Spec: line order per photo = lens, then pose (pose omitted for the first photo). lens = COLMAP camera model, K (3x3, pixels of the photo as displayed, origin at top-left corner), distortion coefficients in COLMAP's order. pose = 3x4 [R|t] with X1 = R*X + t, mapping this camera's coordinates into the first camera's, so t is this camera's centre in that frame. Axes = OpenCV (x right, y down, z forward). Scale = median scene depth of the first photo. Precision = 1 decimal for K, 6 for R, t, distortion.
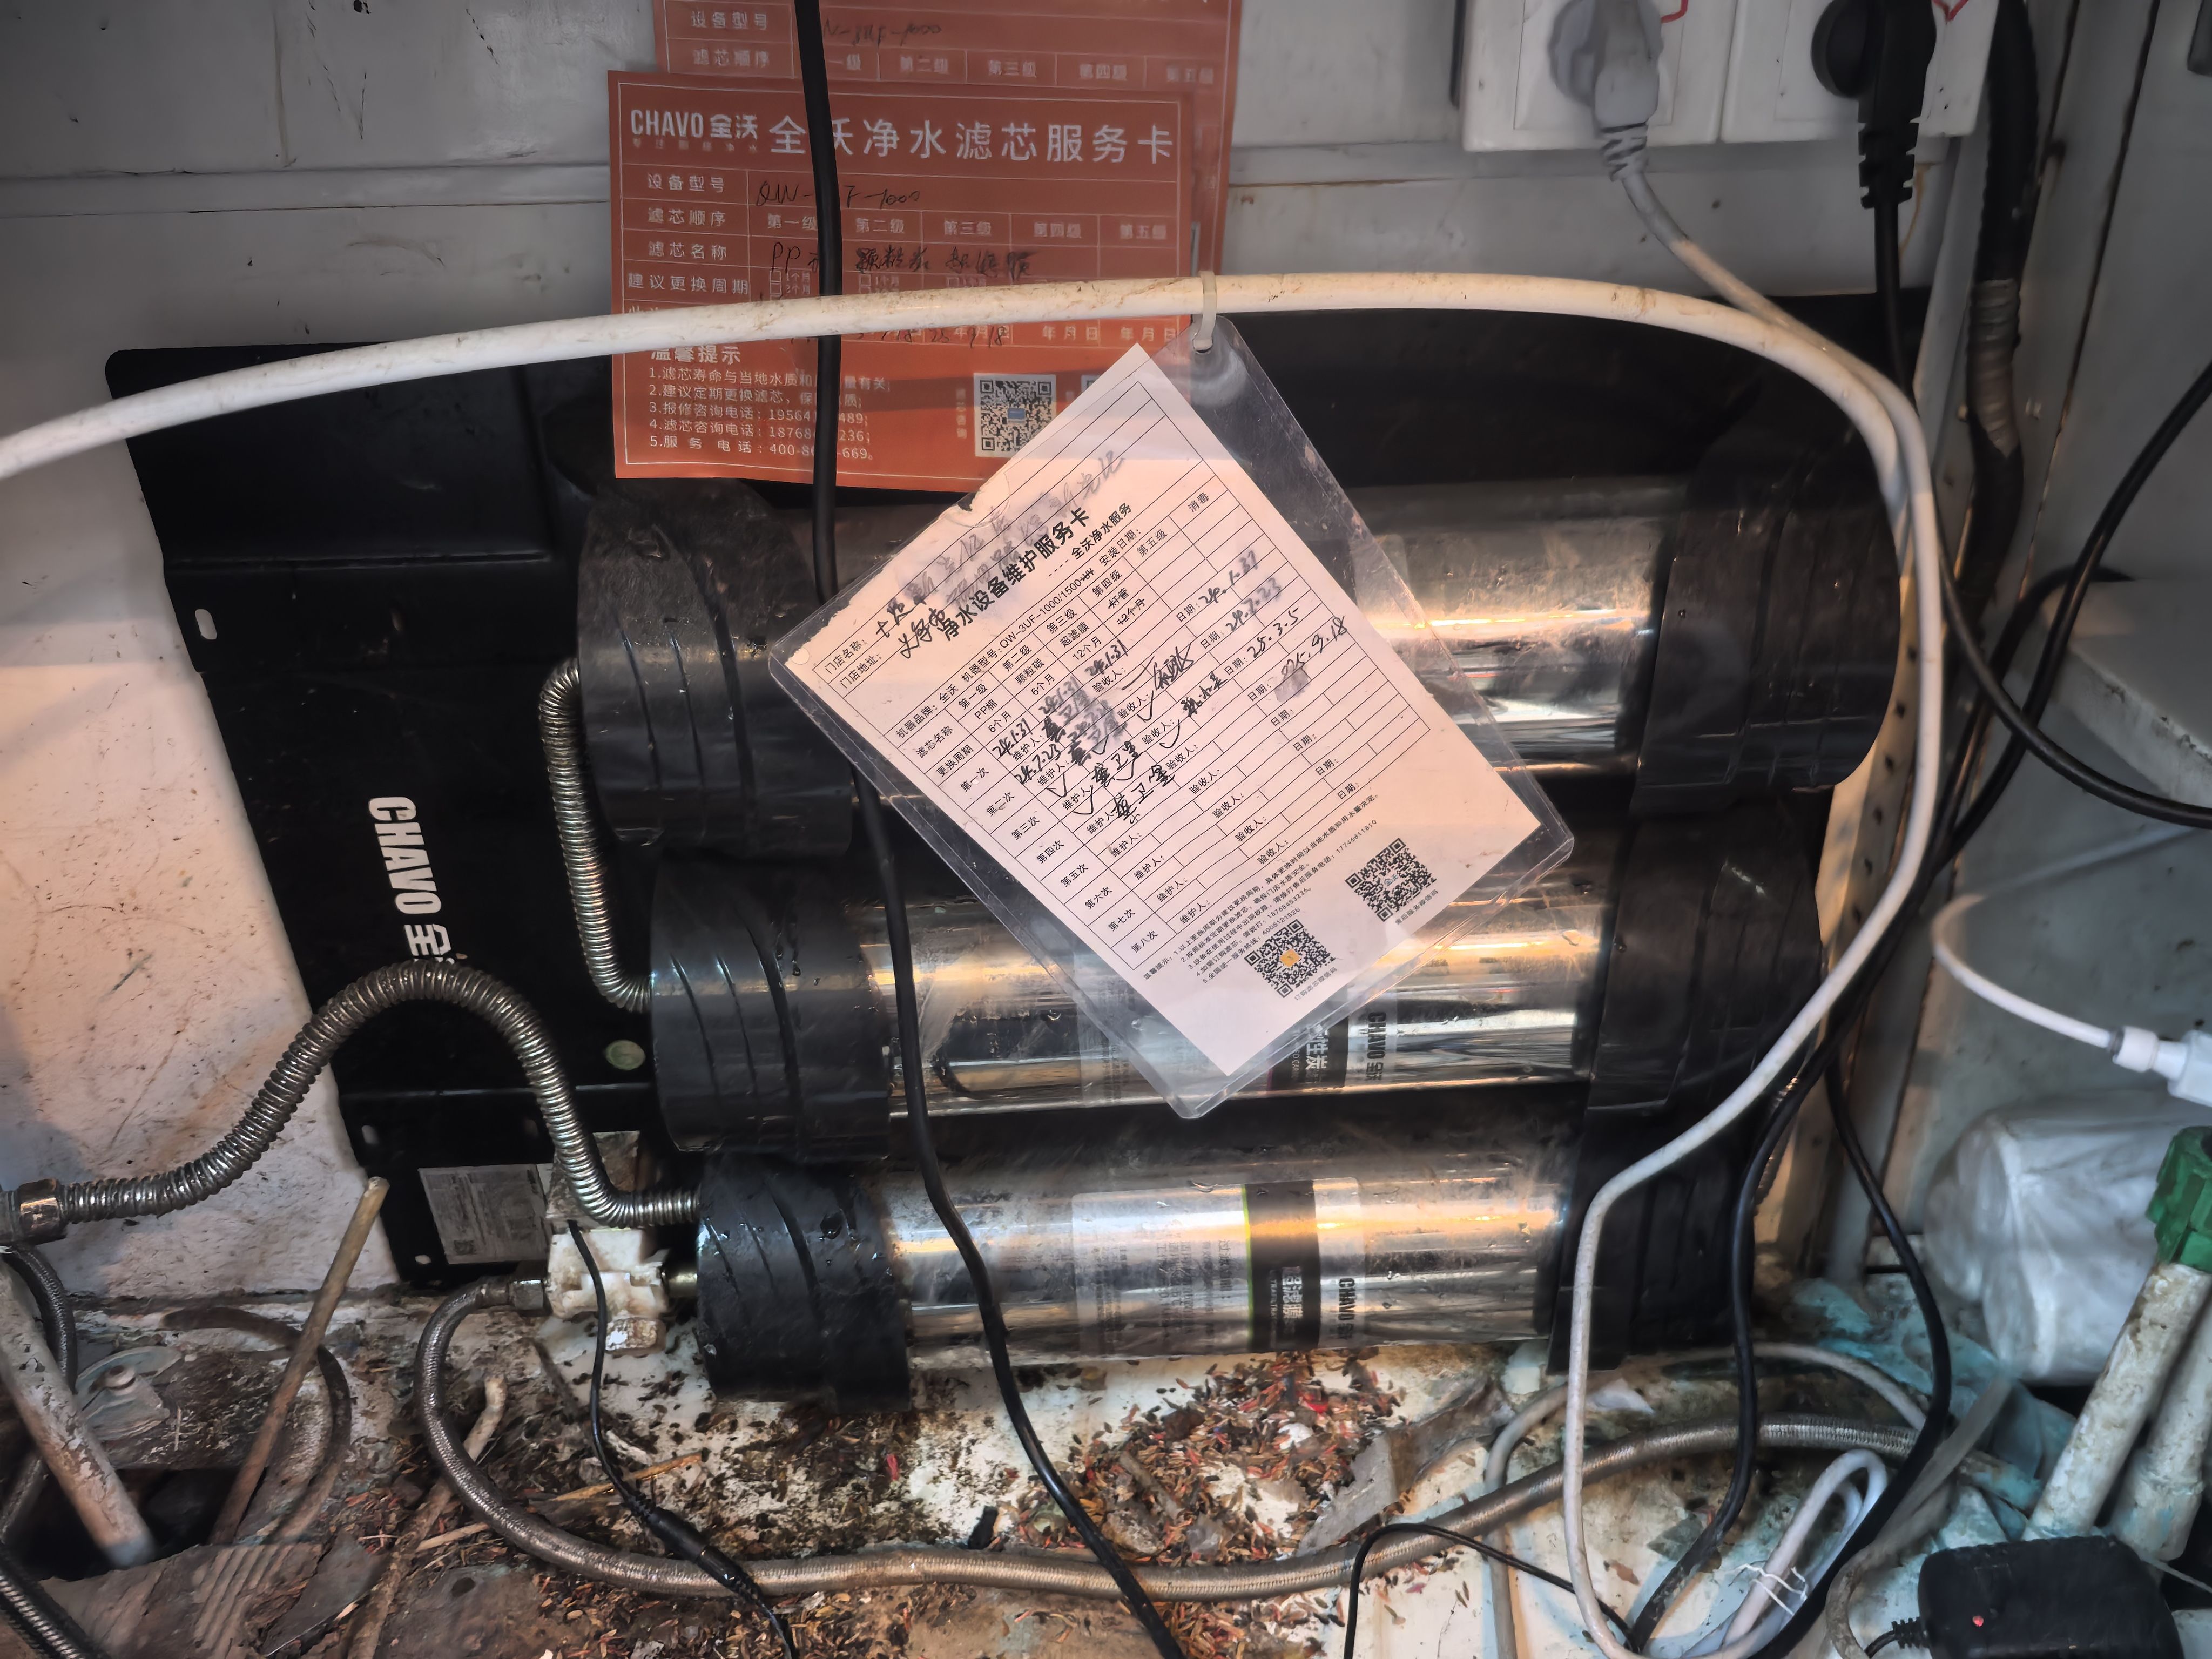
lens RADIAL K [[1735.3, 0, 1128.5], [0, 1735.3, 825.7], [0, 0, 1]] dist [0.073840, -0.121123]
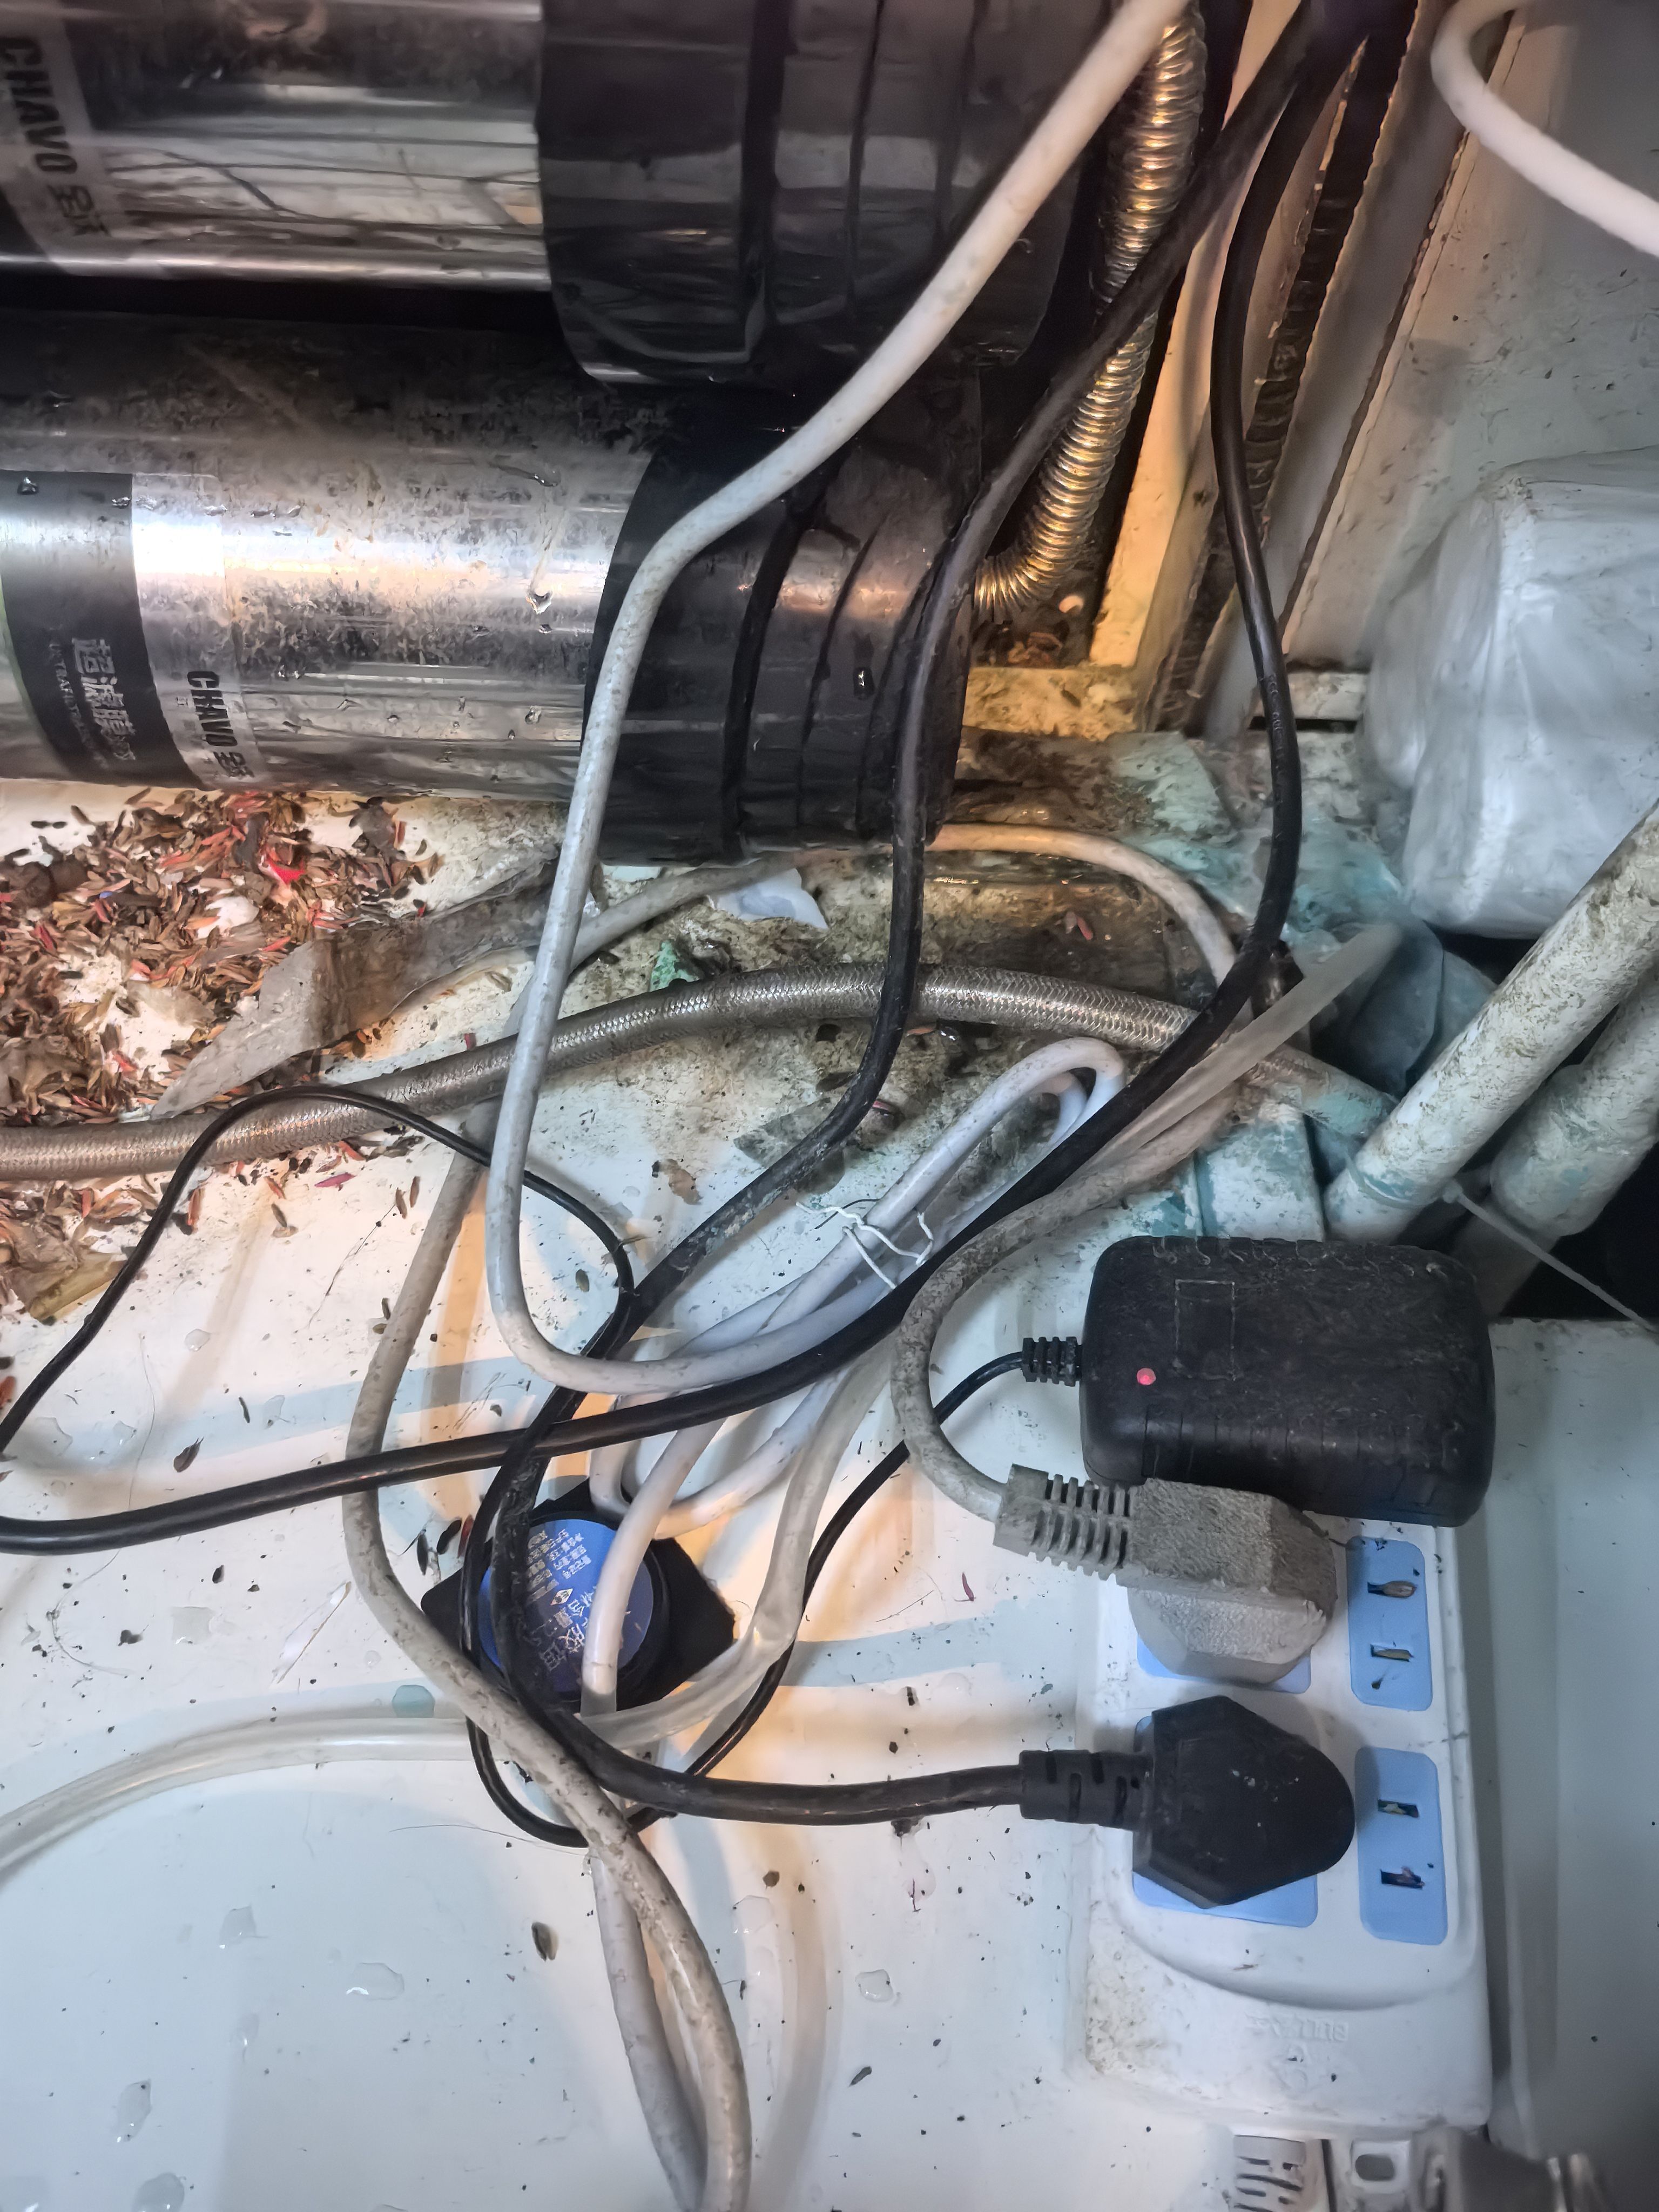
lens RADIAL K [[1735.3, 0, 829.5], [0, 1735.3, 1106.0], [0, 0, 1]] dist [0.073840, -0.121123]
pose [[0.995946, 0.075668, 0.048650, 0.301630], [-0.089800, 0.868327, 0.487795, 0.100757], [-0.005334, -0.490186, 0.871601, 0.479909]]
